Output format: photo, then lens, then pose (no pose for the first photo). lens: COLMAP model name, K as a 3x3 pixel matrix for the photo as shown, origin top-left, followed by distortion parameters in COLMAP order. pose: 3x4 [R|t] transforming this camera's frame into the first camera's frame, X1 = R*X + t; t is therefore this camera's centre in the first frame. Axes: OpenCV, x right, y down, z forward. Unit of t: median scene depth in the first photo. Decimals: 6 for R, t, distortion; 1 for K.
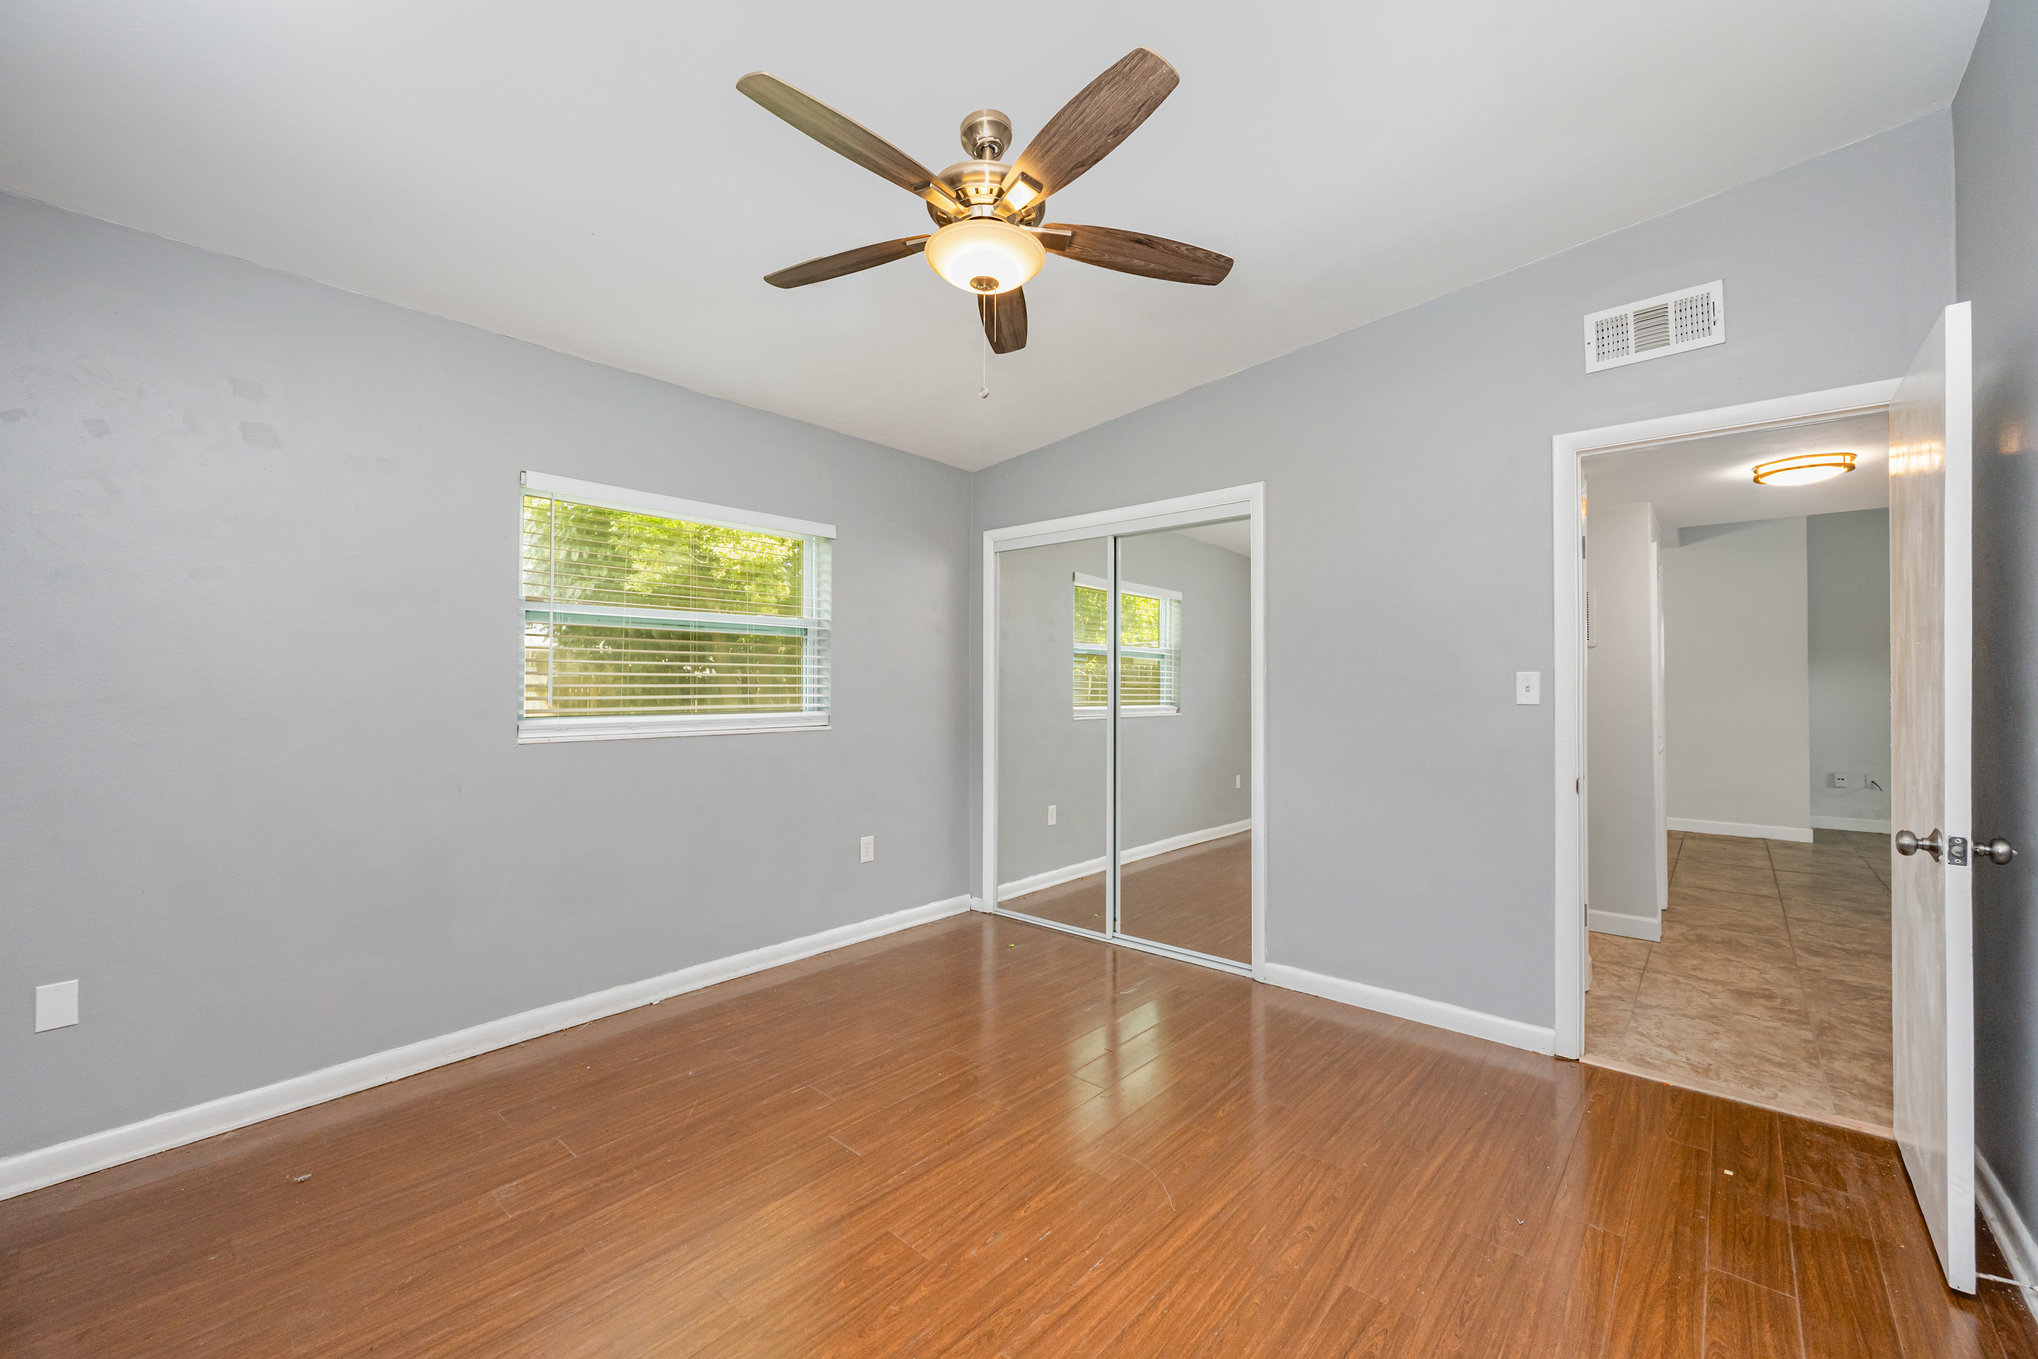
lens RADIAL K [[808.3, 0, 1002.6], [0, 808.3, 682.0], [0, 0, 1]] dist [0.002588, -0.000337]
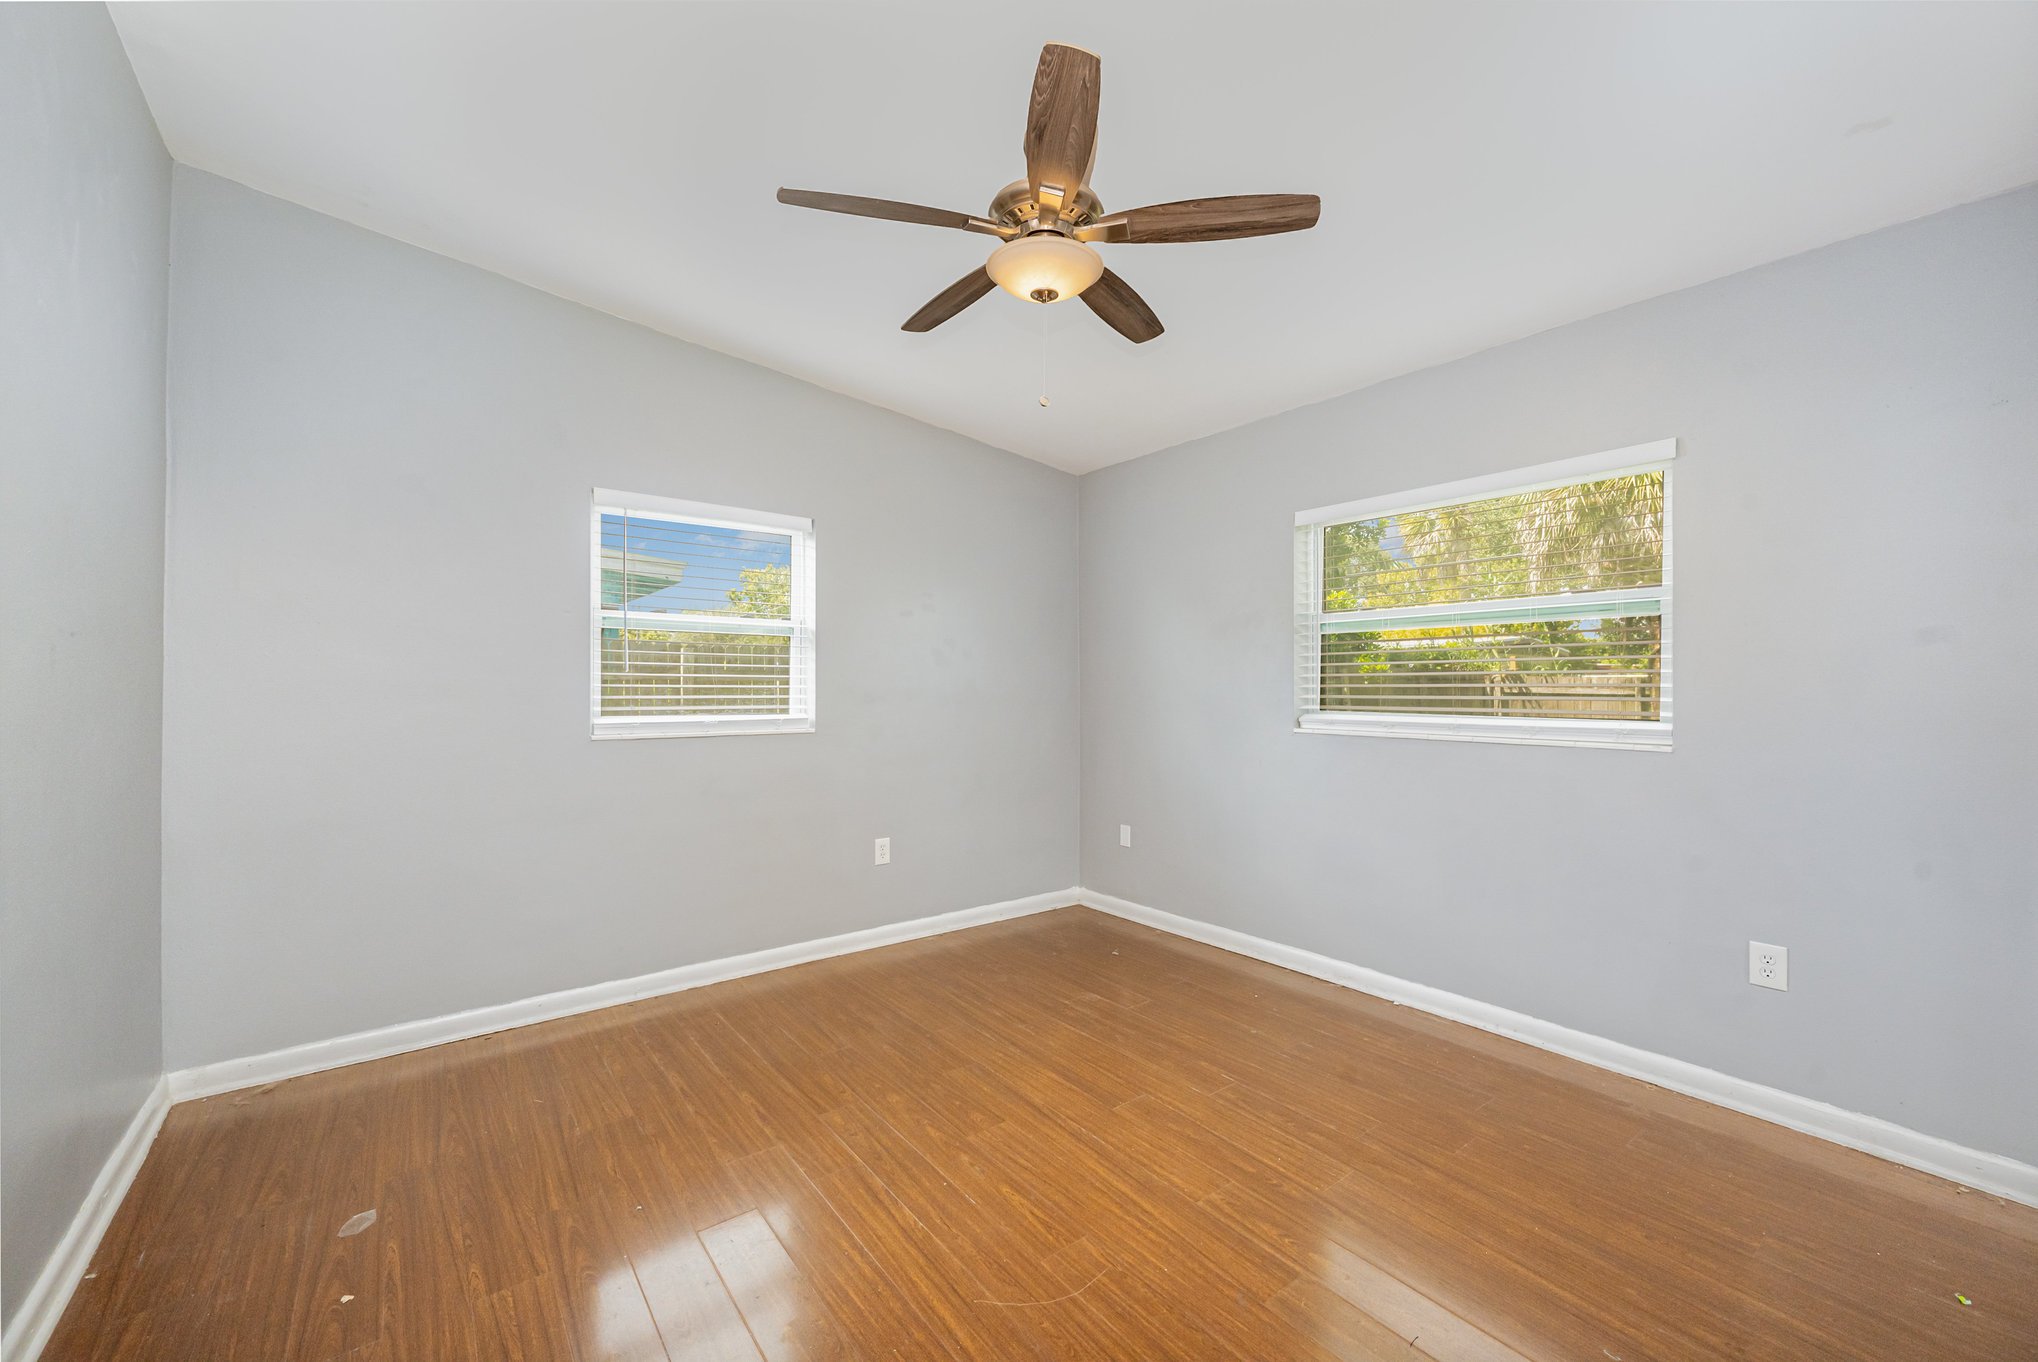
lens RADIAL K [[808.3, 0, 1035.7], [0, 808.3, 687.8], [0, 0, 1]] dist [0.002588, -0.000337]
pose [[-0.169870, -0.001775, -0.985465, 0.743017], [0.001885, 0.999996, -0.002126, 0.010216], [0.985465, -0.002219, -0.169866, 0.865875]]
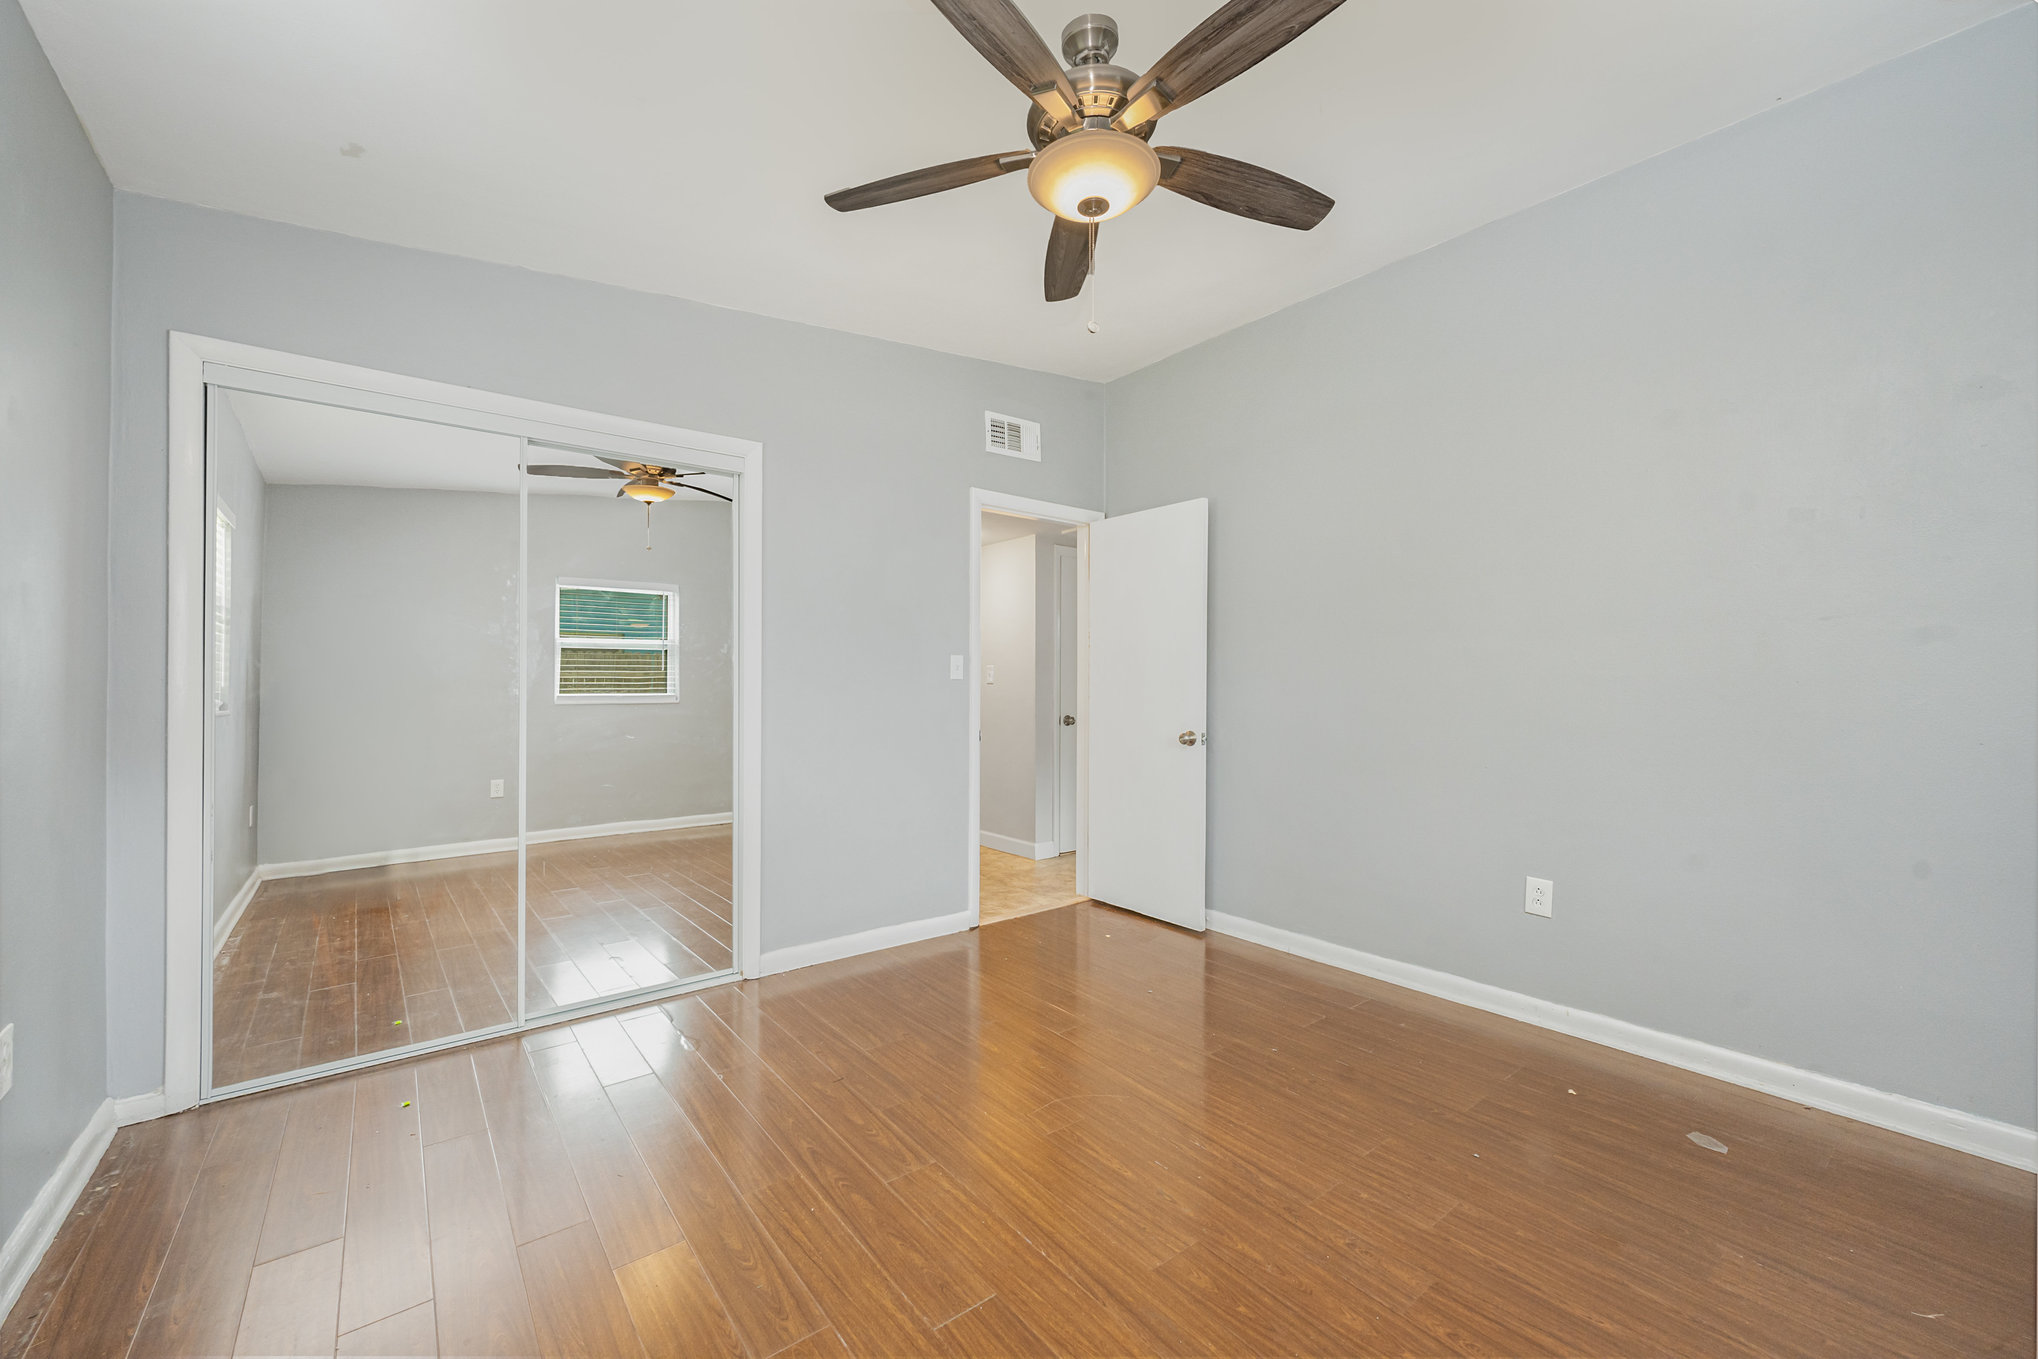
lens RADIAL K [[808.3, 0, 1033.8], [0, 808.3, 682.7], [0, 0, 1]] dist [0.002588, -0.000337]
pose [[0.156476, 0.002100, 0.987679, -0.699787], [-0.005298, 0.999985, -0.001287, 0.037043], [-0.987668, -0.005031, 0.156485, 0.684692]]
